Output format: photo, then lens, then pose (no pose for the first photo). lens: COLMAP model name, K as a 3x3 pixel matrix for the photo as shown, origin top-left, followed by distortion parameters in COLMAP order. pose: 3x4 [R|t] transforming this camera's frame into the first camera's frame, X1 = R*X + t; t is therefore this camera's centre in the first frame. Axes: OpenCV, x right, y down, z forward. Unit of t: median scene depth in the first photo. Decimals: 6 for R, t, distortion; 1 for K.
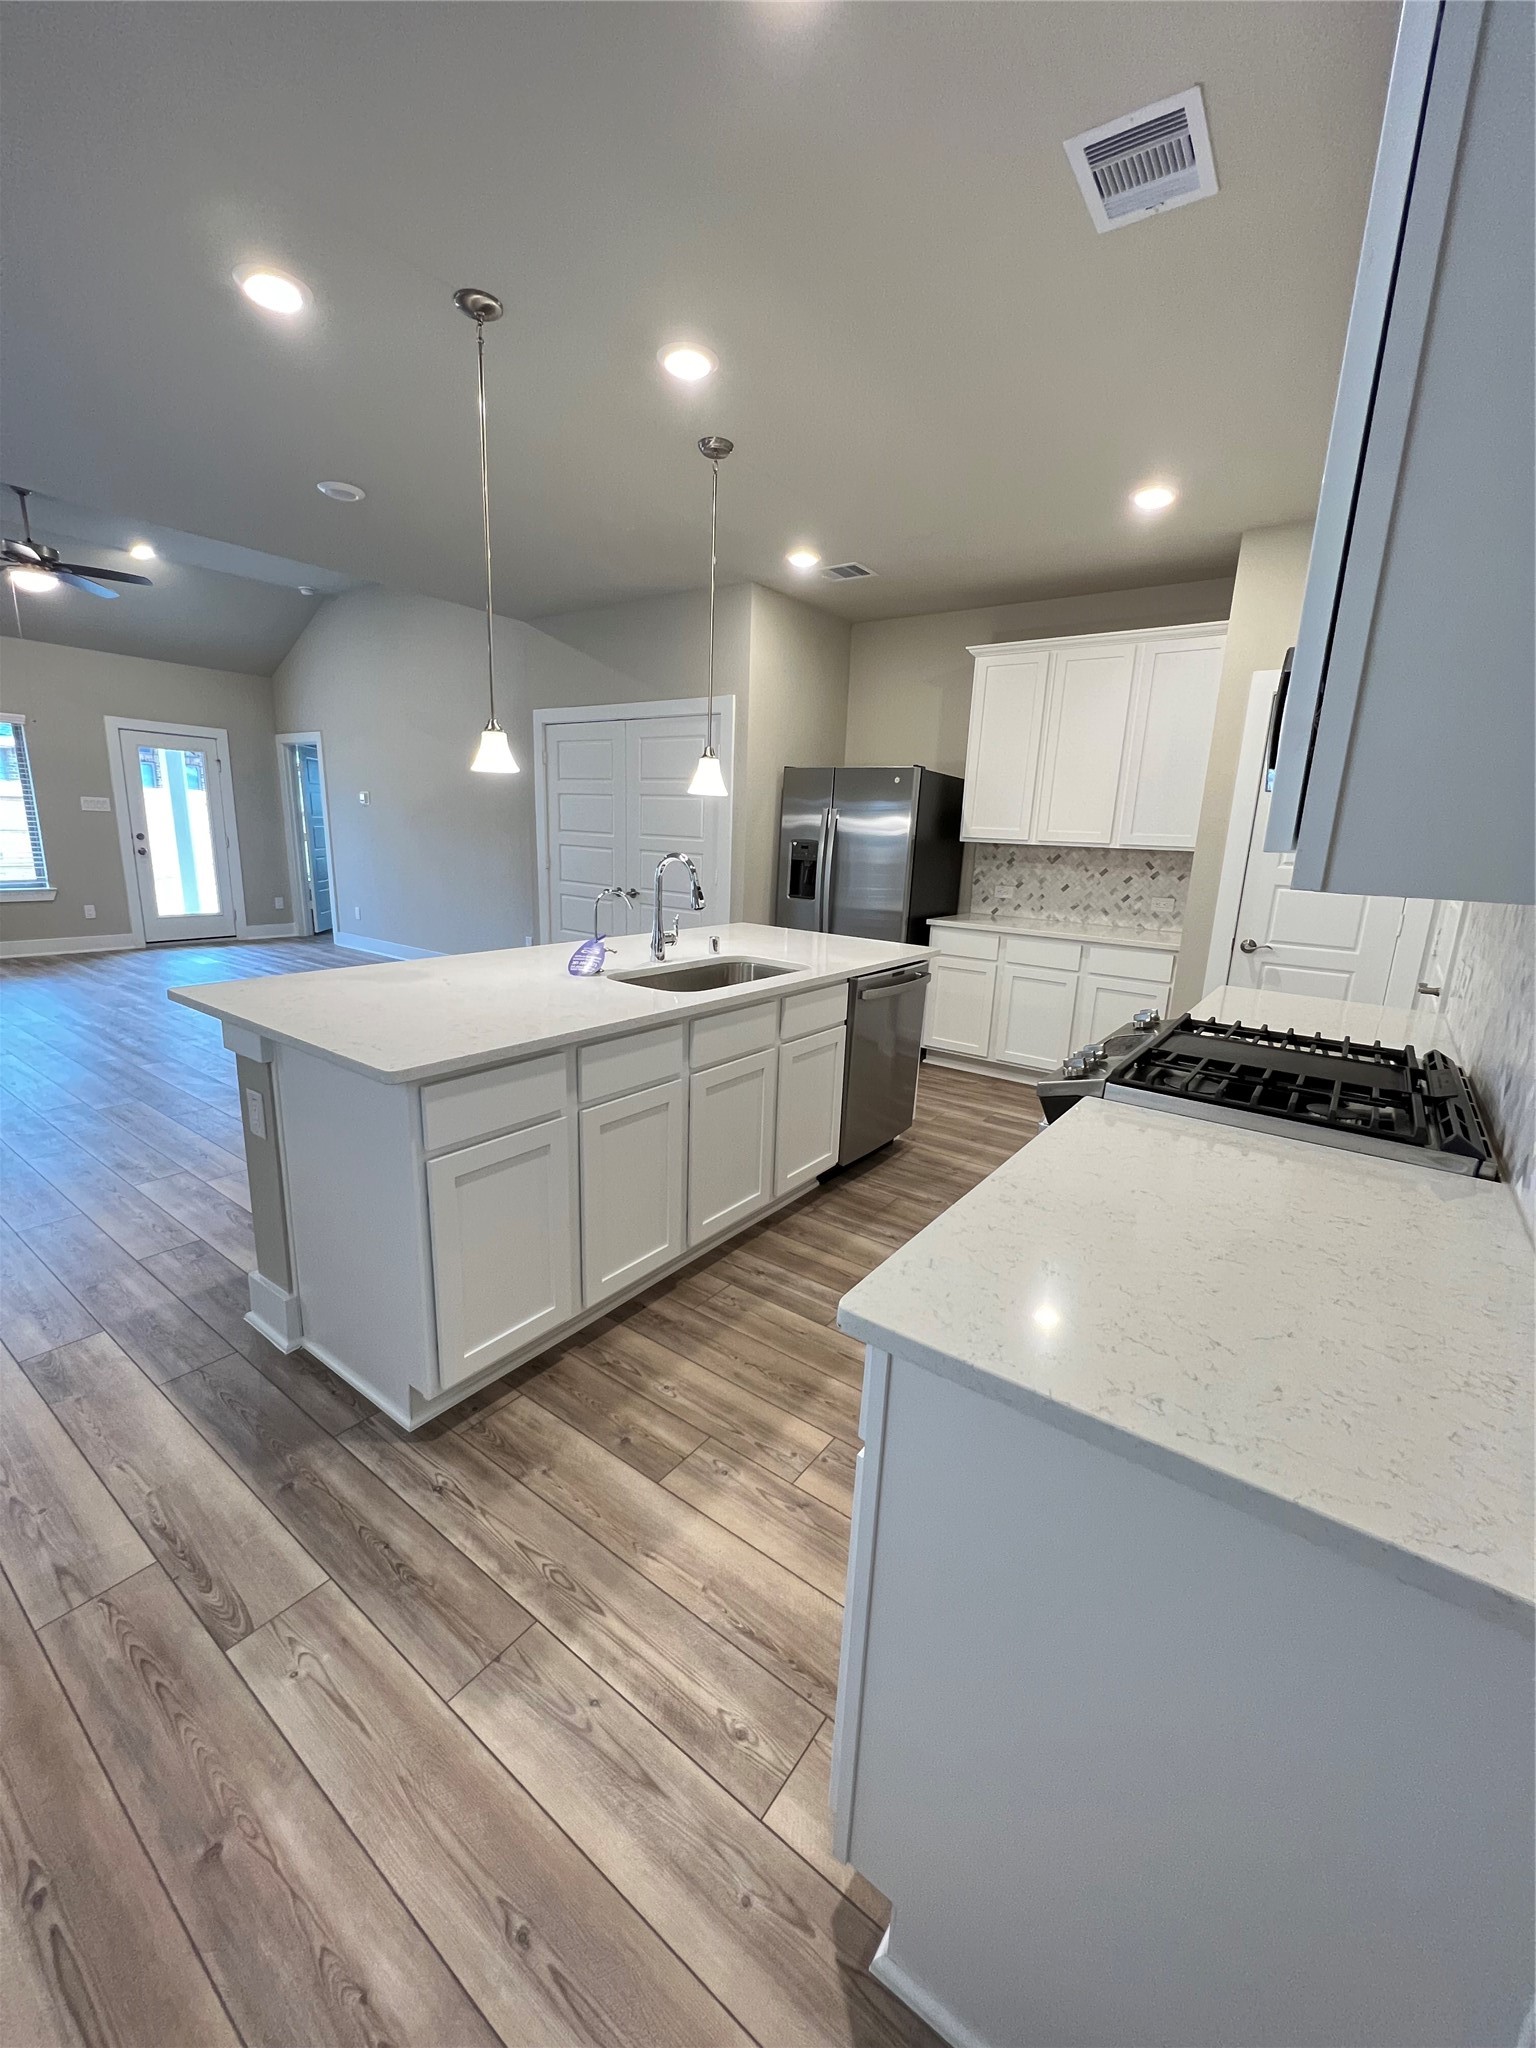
lens RADIAL K [[818.7, 0, 770.7], [0, 818.7, 1026.1], [0, 0, 1]] dist [-0.001037, -0.000132]
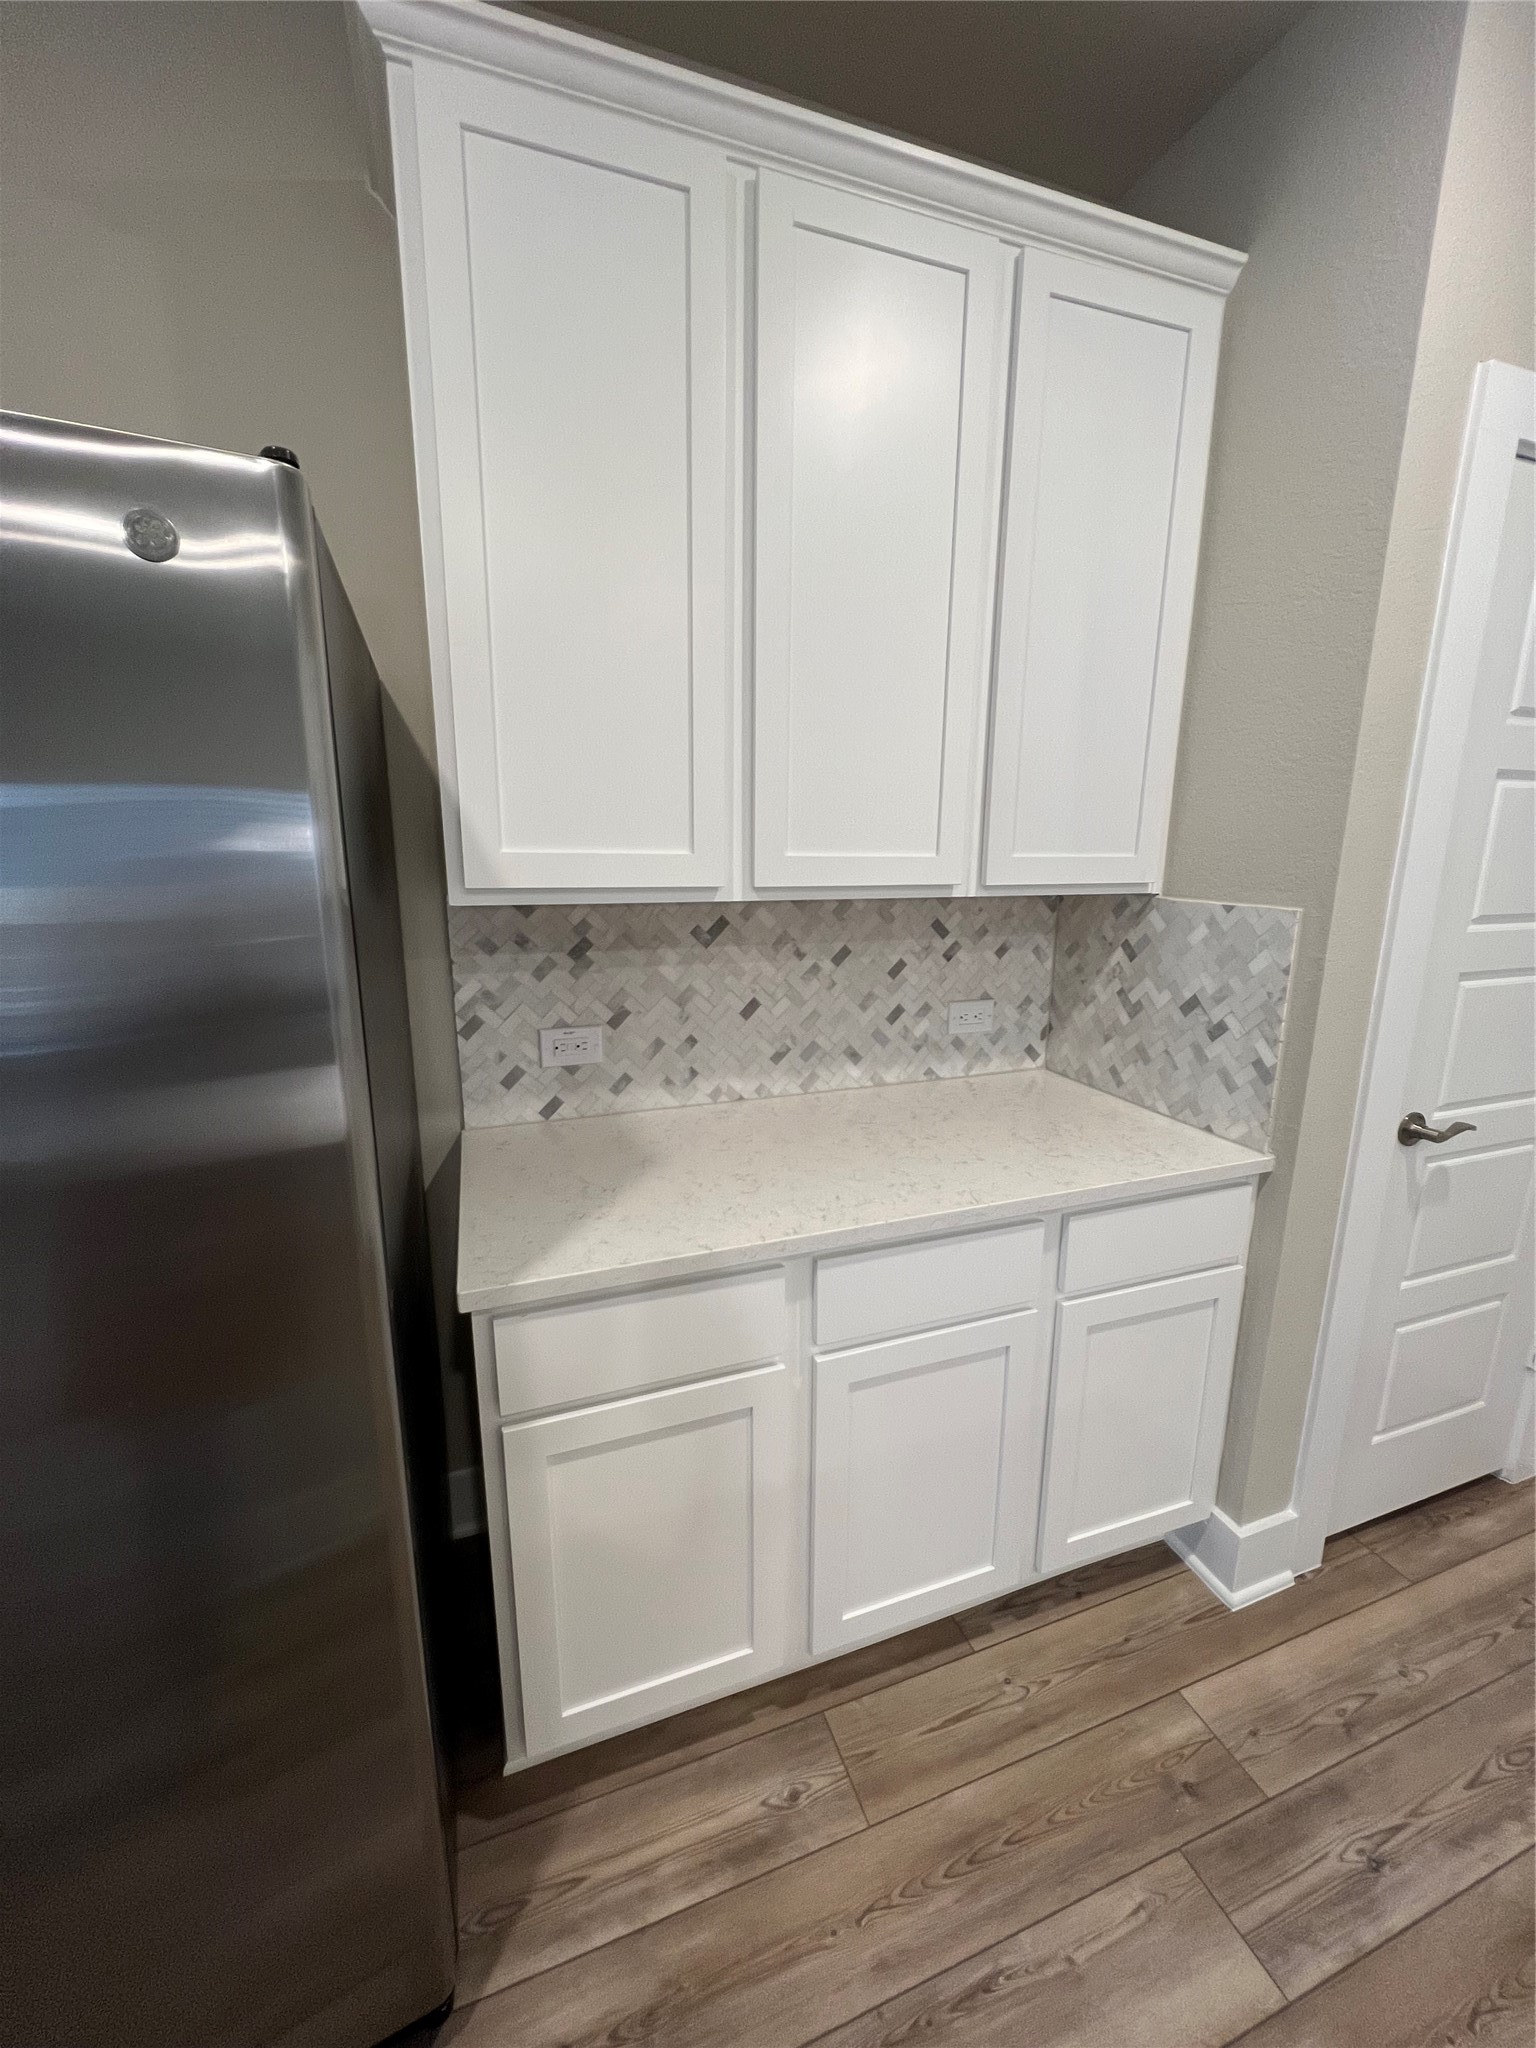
lens RADIAL K [[818.7, 0, 768.2], [0, 818.7, 1014.8], [0, 0, 1]] dist [-0.001037, -0.000132]
pose [[0.551755, -0.205332, 0.808335, 0.080186], [0.207651, 0.972519, 0.105298, -0.207751], [-0.807742, 0.109753, 0.579230, 0.812309]]
